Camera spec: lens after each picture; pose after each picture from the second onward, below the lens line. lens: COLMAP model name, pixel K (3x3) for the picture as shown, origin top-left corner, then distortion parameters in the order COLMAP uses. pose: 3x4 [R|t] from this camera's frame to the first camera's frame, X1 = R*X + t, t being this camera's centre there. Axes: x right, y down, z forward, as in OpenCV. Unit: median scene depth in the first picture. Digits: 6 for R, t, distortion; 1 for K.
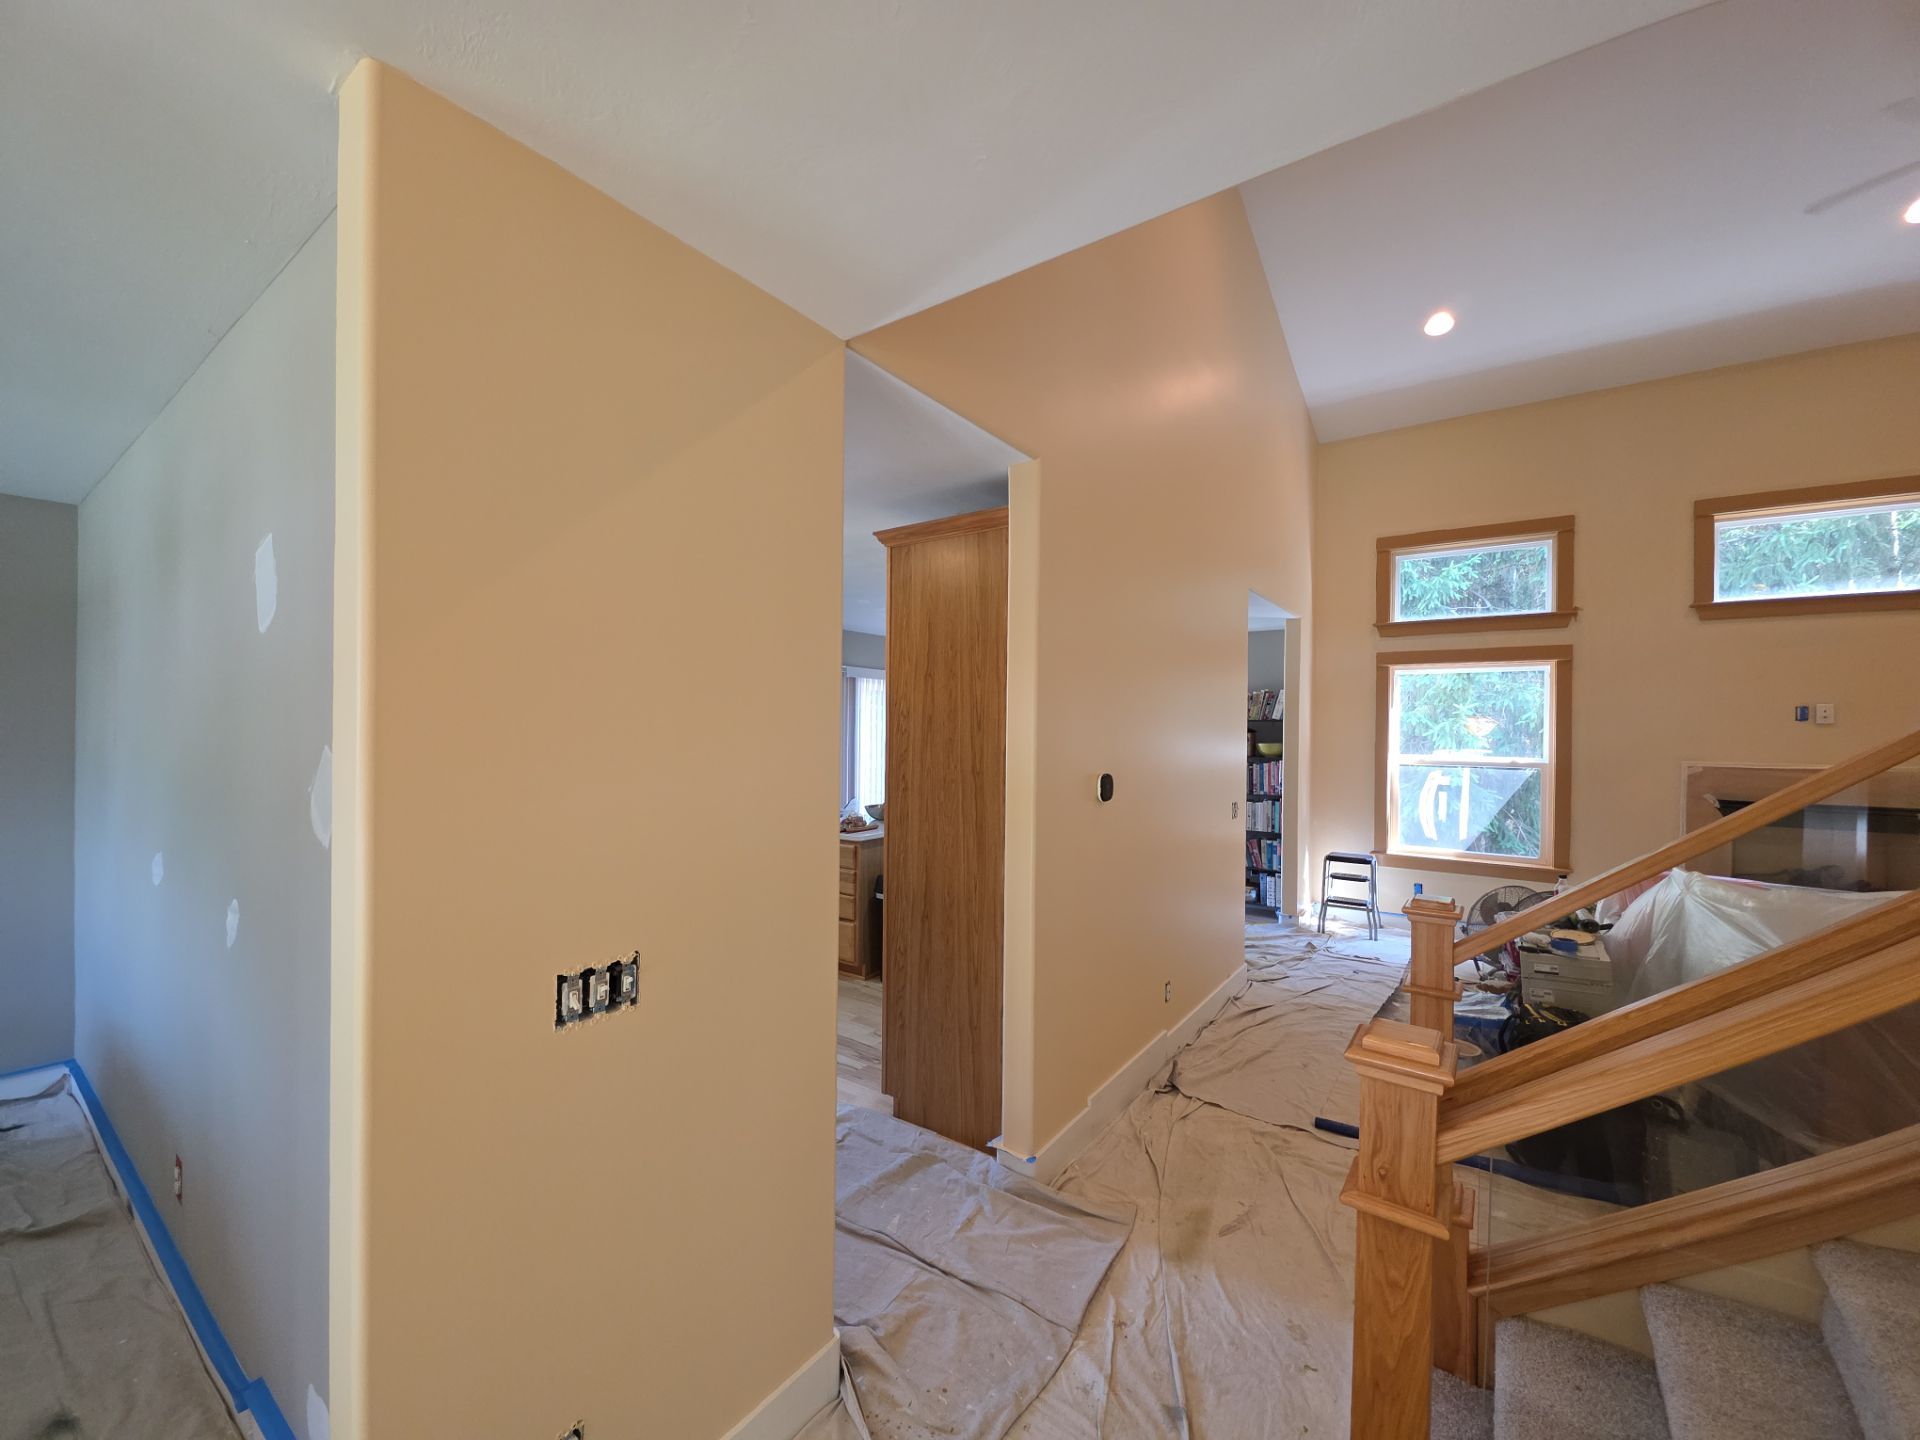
lens RADIAL K [[760.6, 0, 962.3], [0, 760.6, 728.1], [0, 0, 1]] dist [0.024451, -0.014095]
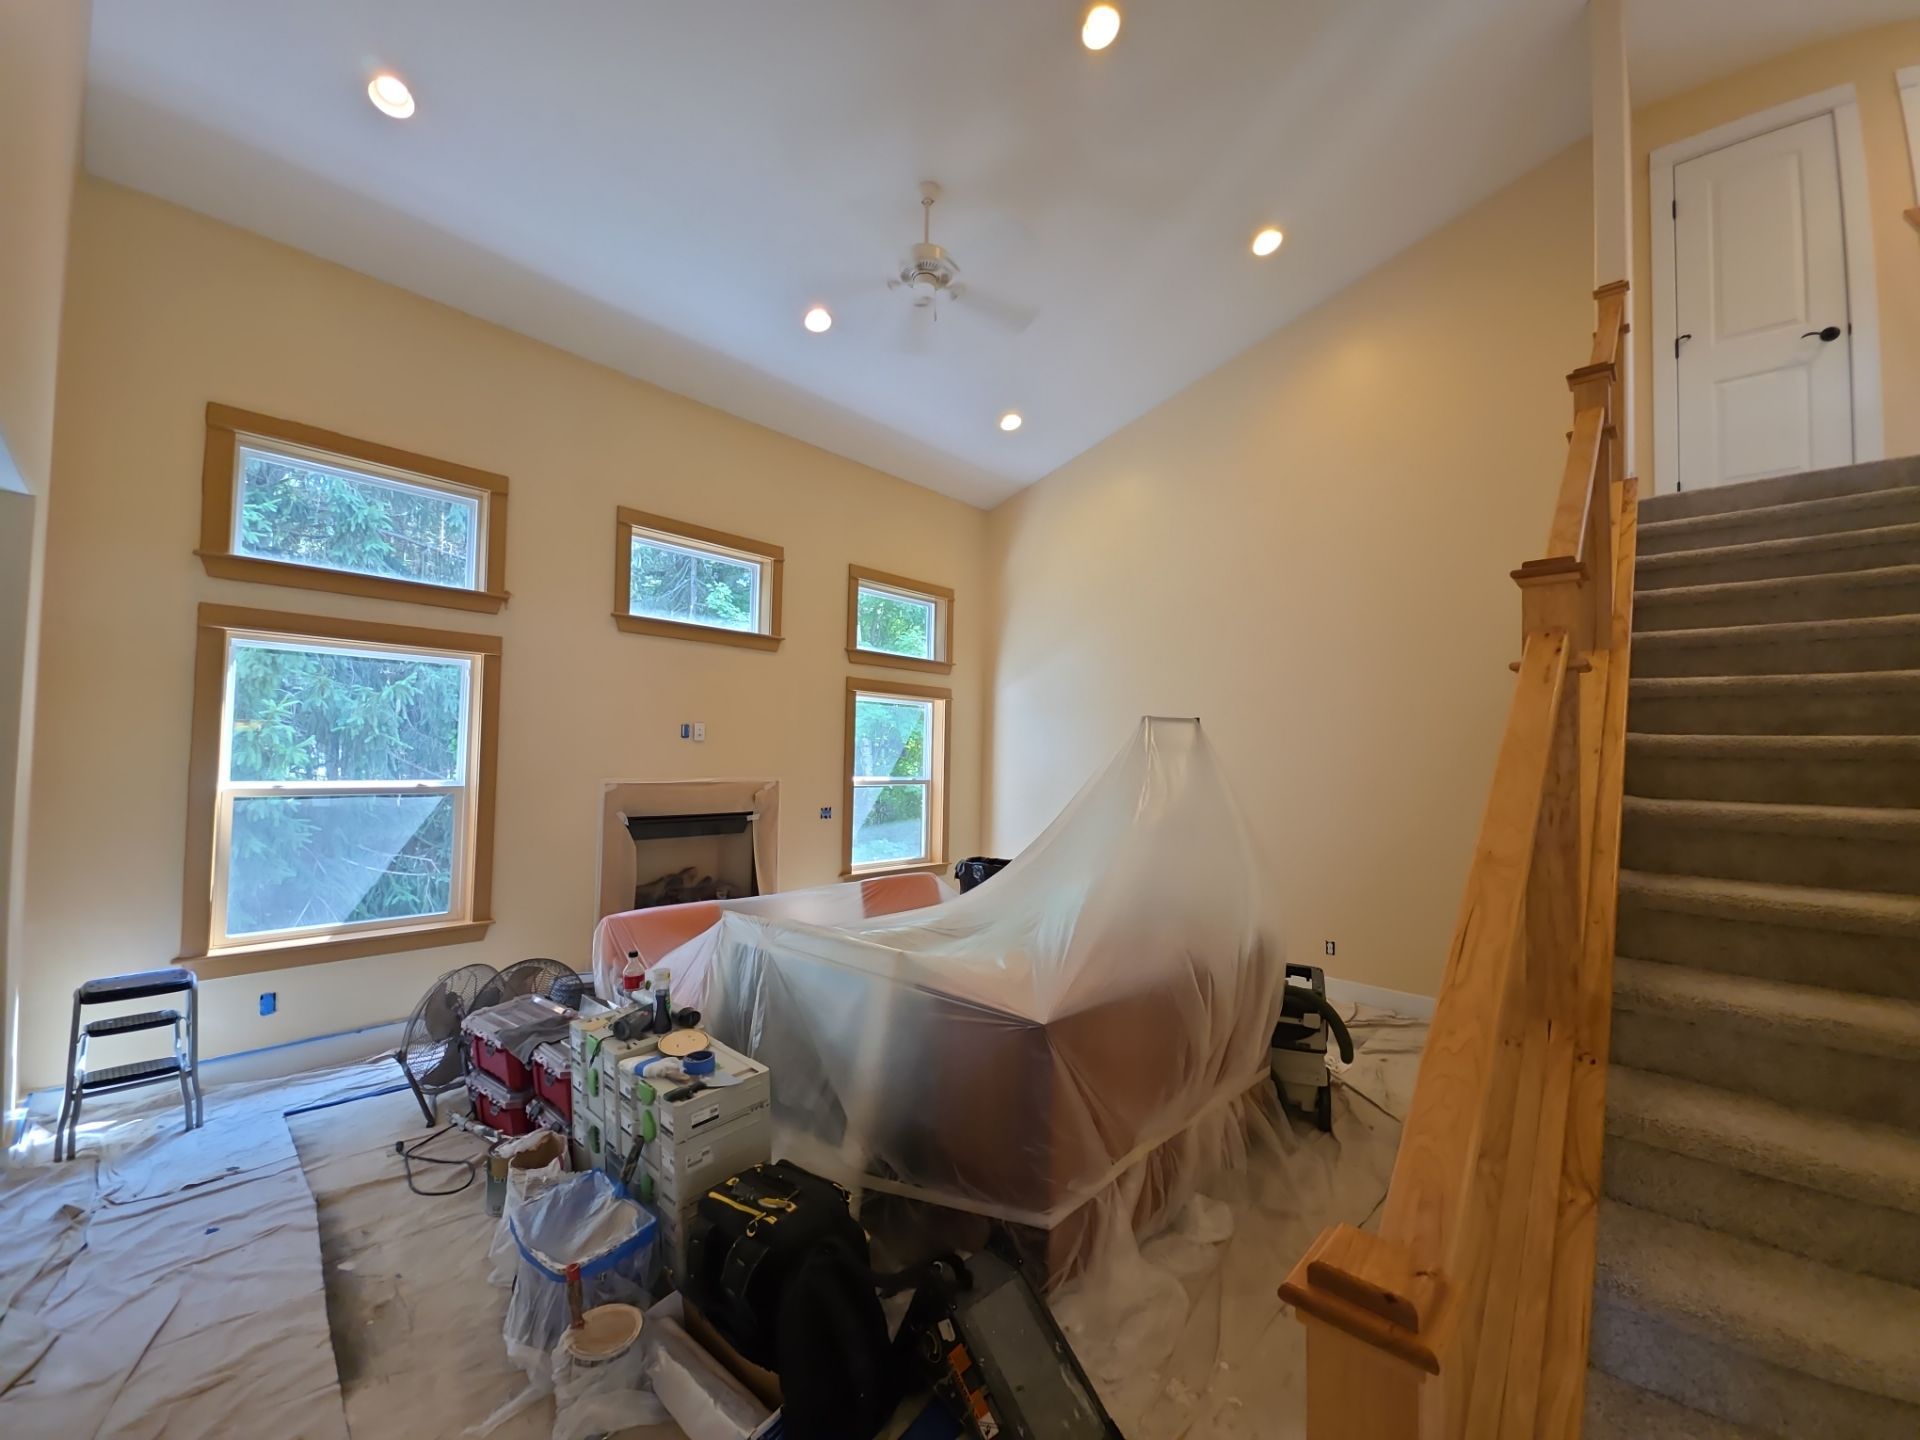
lens RADIAL K [[760.6, 0, 962.3], [0, 760.6, 728.1], [0, 0, 1]] dist [0.024451, -0.014095]
pose [[0.148448, 0.027570, 0.988536, 0.077023], [-0.022562, 0.999446, -0.024486, -0.004879], [-0.988663, -0.018669, 0.148988, 0.402303]]
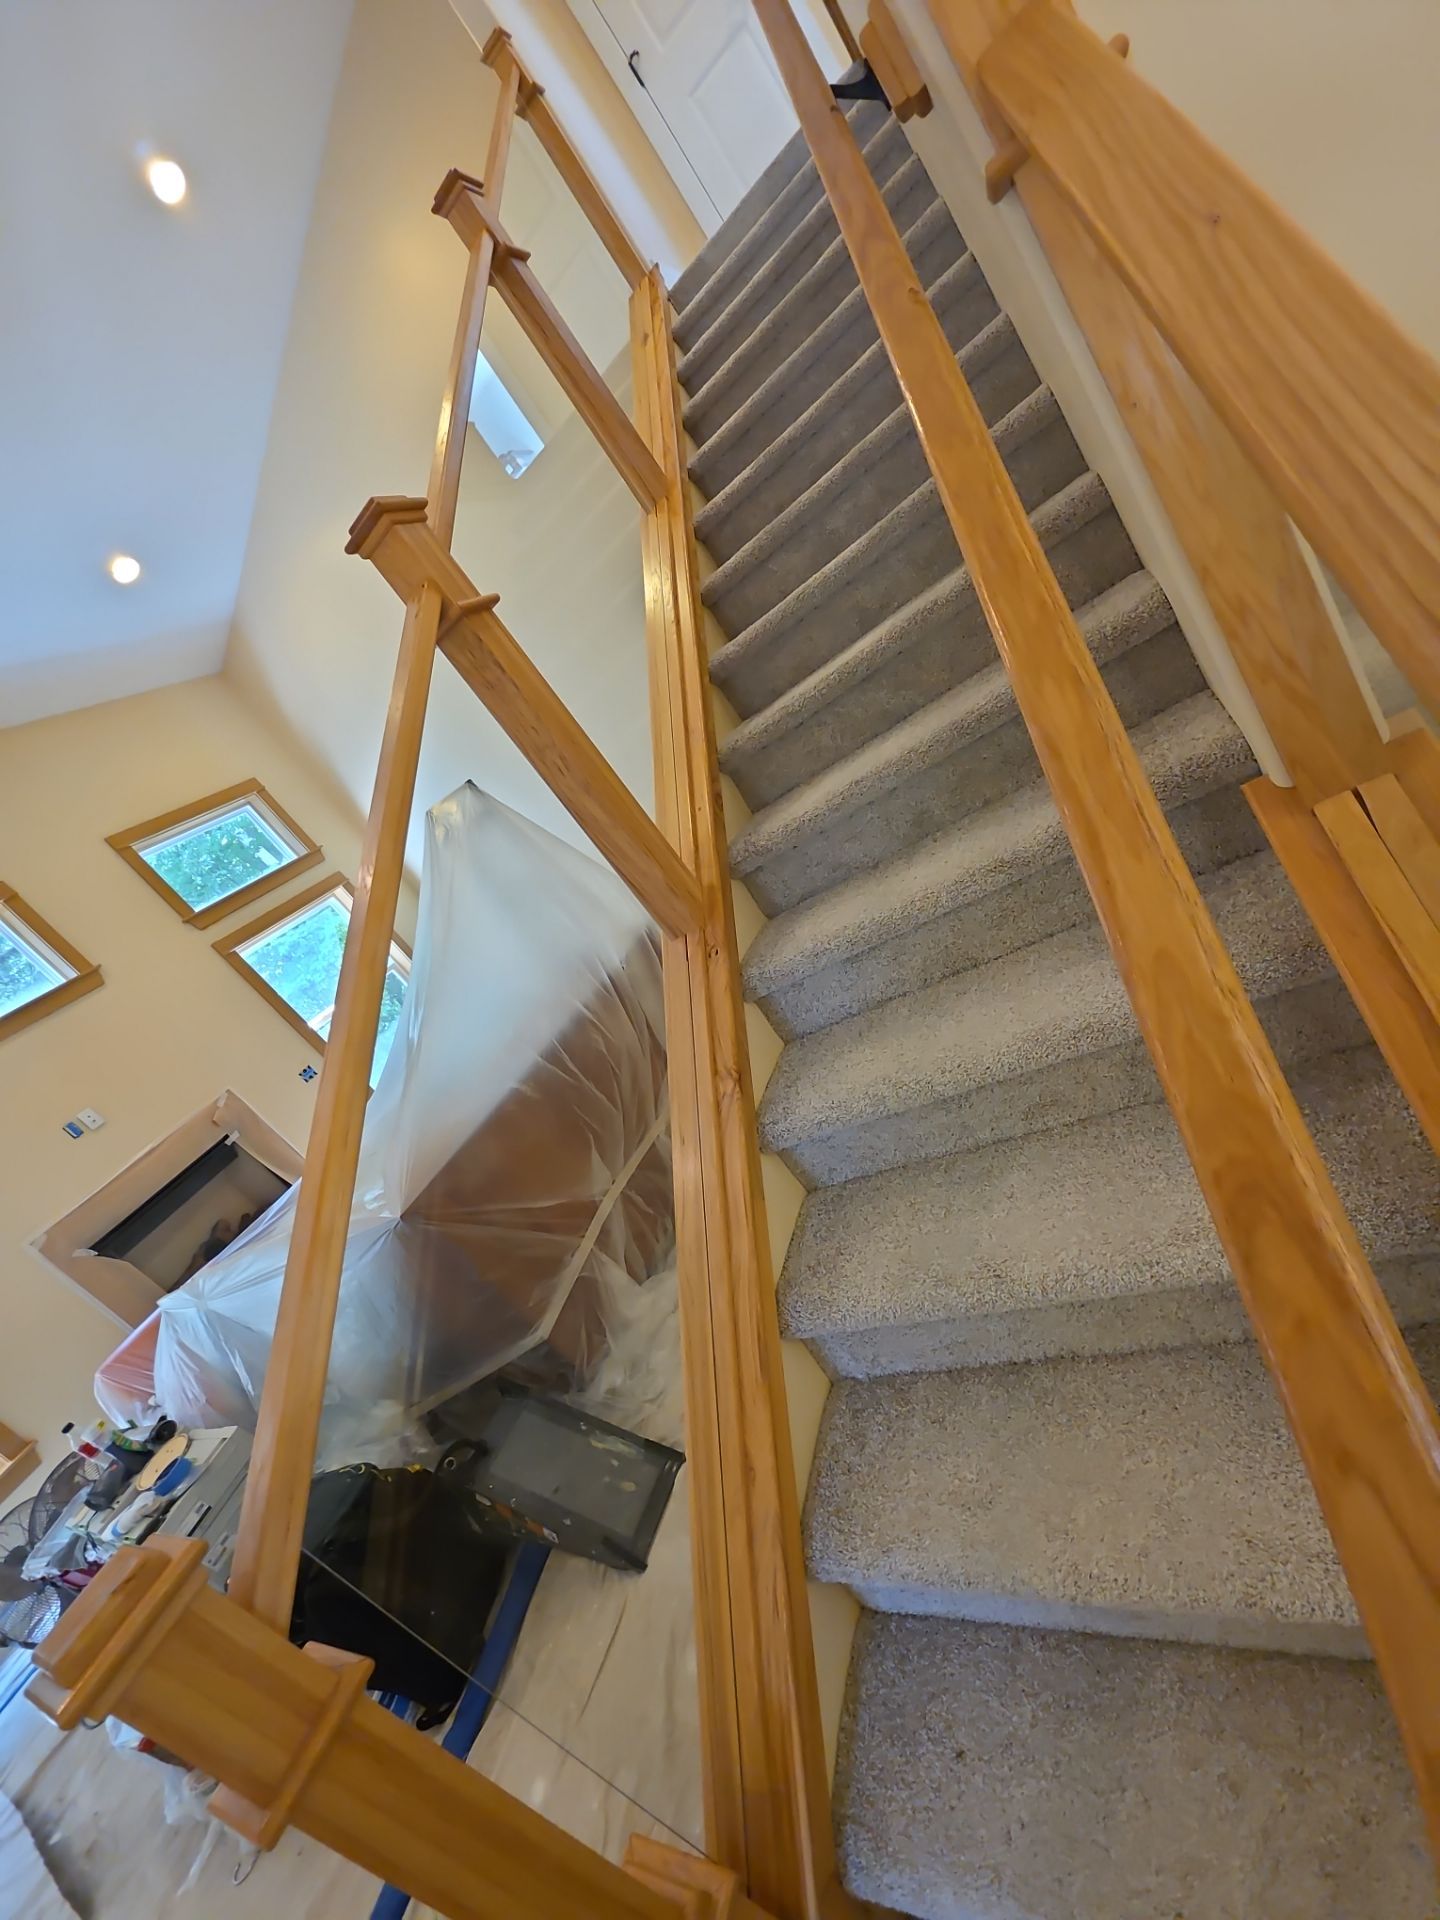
lens RADIAL K [[760.6, 0, 731.2], [0, 760.6, 958.5], [0, 0, 1]] dist [0.024451, -0.014095]
pose [[-0.159083, -0.221350, 0.962132, 0.111970], [0.584731, 0.764100, 0.272472, 0.029888], [-0.795476, 0.605934, 0.007875, 0.214291]]
